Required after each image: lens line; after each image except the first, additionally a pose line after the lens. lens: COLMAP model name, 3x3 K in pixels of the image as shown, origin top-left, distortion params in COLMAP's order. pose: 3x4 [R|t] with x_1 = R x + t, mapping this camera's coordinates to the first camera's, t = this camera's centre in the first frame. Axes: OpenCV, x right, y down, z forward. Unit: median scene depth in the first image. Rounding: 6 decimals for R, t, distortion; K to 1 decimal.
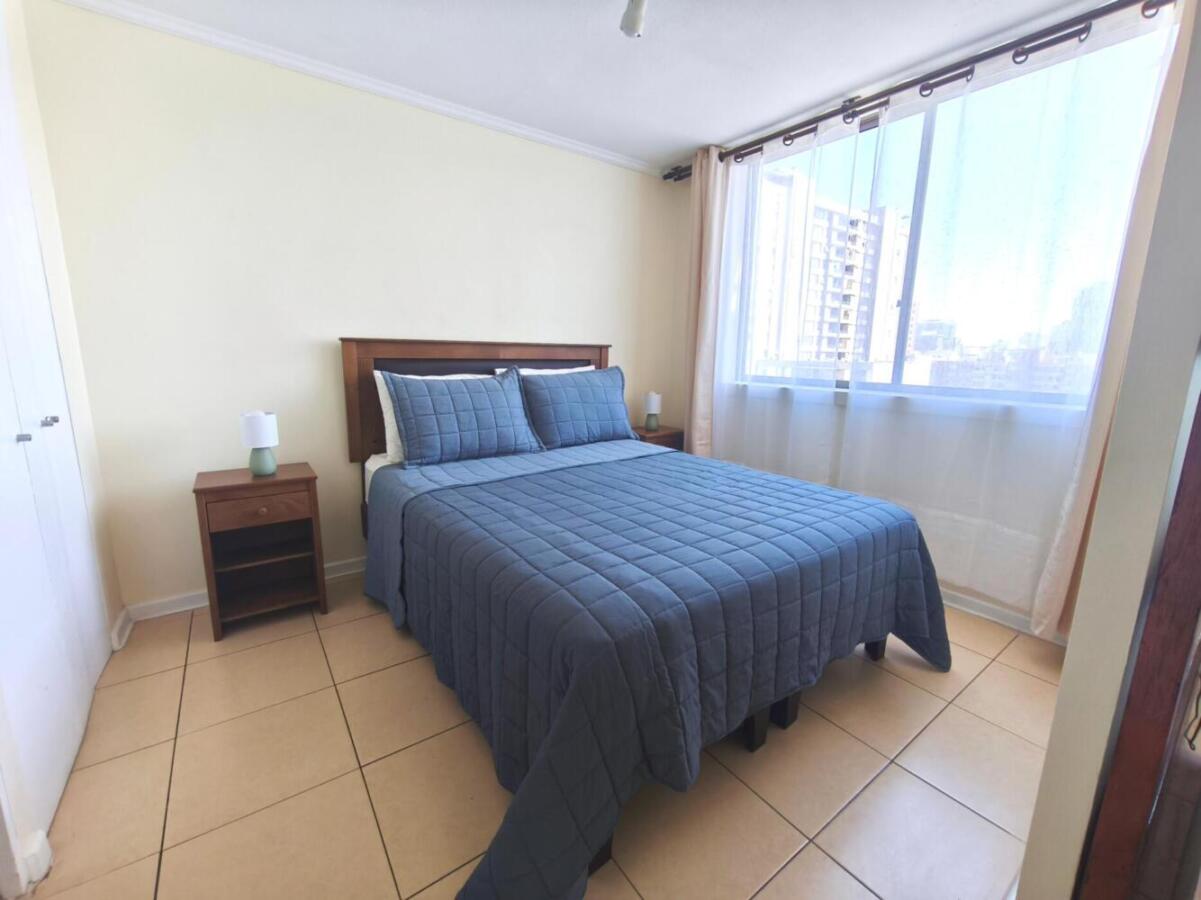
lens RADIAL K [[498.4, 0, 600.0], [0, 498.4, 445.1], [0, 0, 1]] dist [-0.002937, -0.000305]
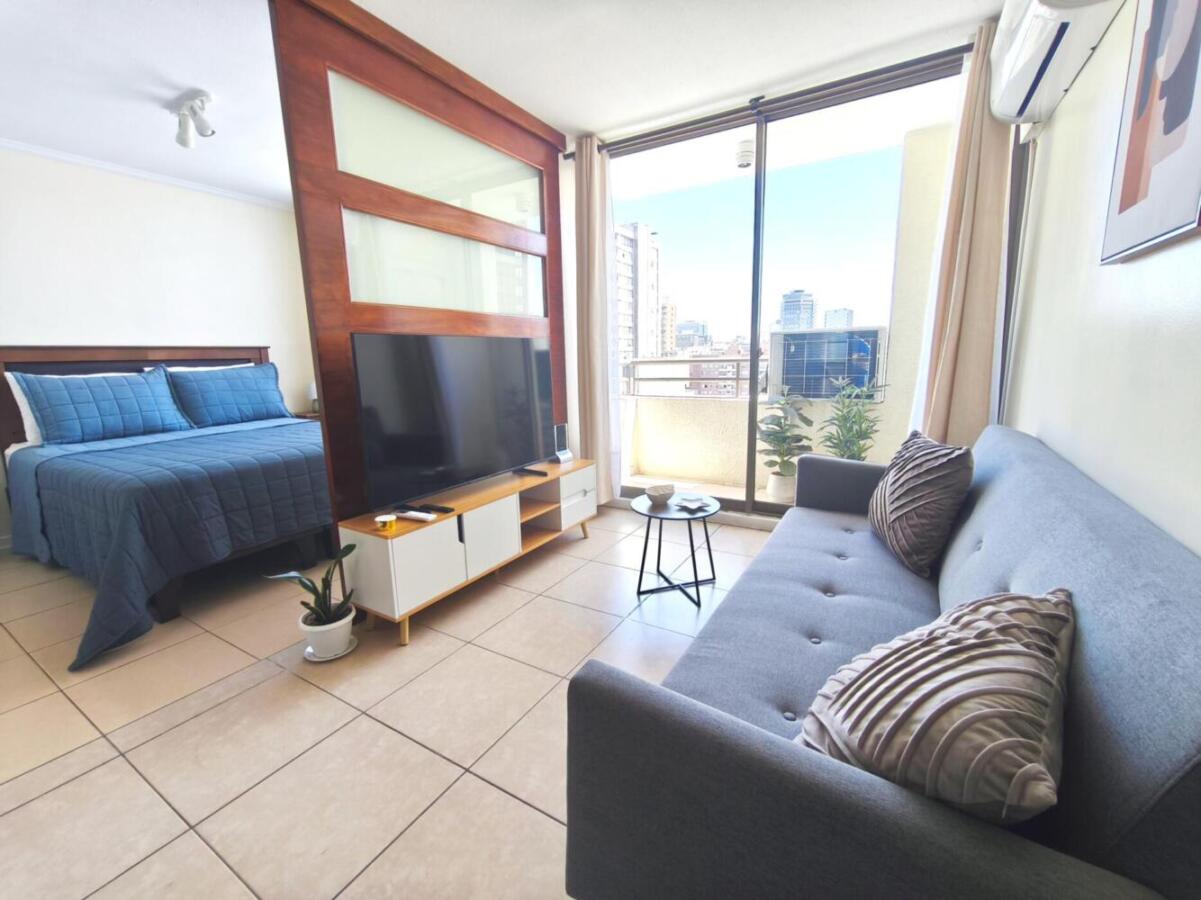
lens RADIAL K [[498.4, 0, 600.0], [0, 498.4, 445.1], [0, 0, 1]] dist [-0.002937, -0.000305]
pose [[0.921089, -0.105525, 0.374780, 0.364160], [0.108279, 0.994025, 0.013769, 0.148110], [-0.373994, 0.027898, 0.927012, -0.577832]]
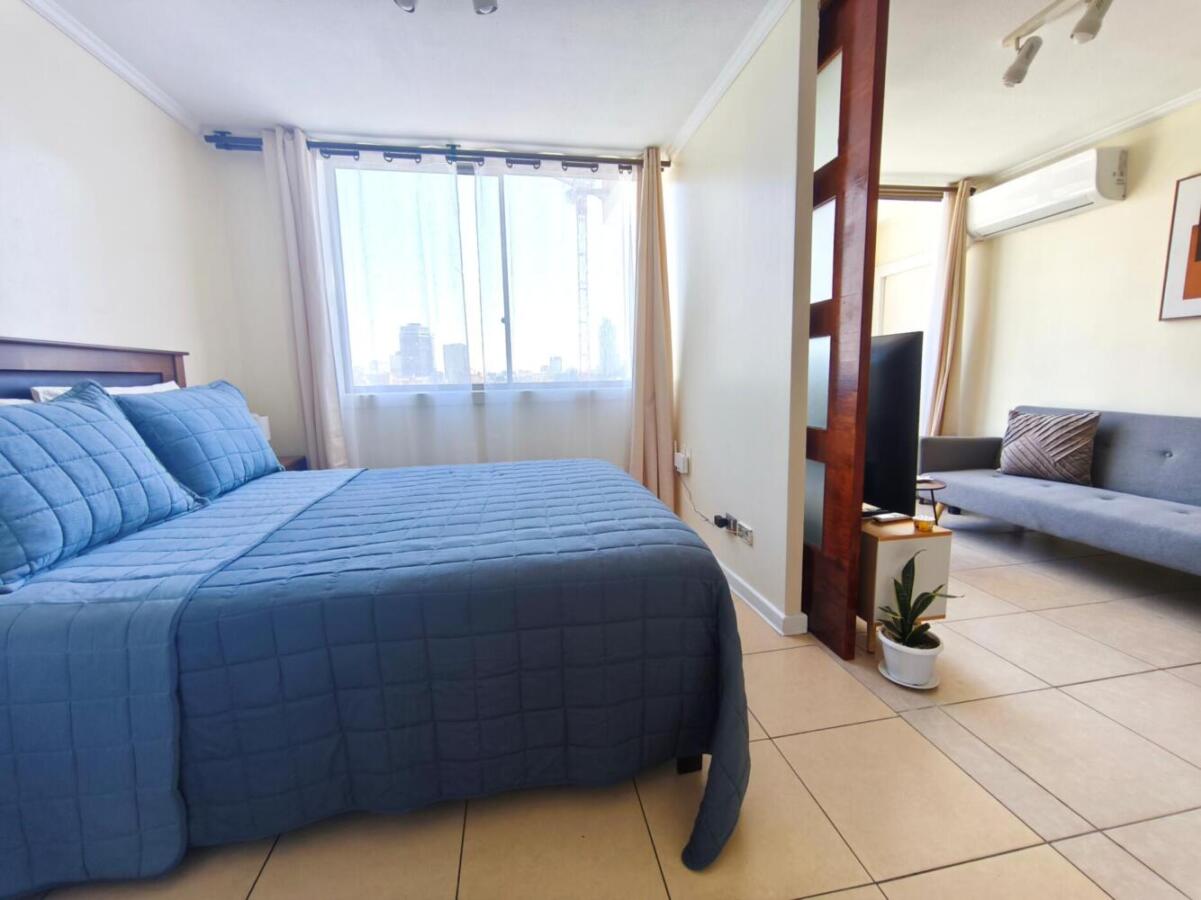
lens RADIAL K [[498.4, 0, 600.0], [0, 498.4, 445.1], [0, 0, 1]] dist [-0.002937, -0.000305]
pose [[0.435386, -0.145972, 0.888330, -0.453833], [0.193624, 0.978857, 0.065950, -0.008244], [-0.879175, 0.143288, 0.454445, 0.235316]]
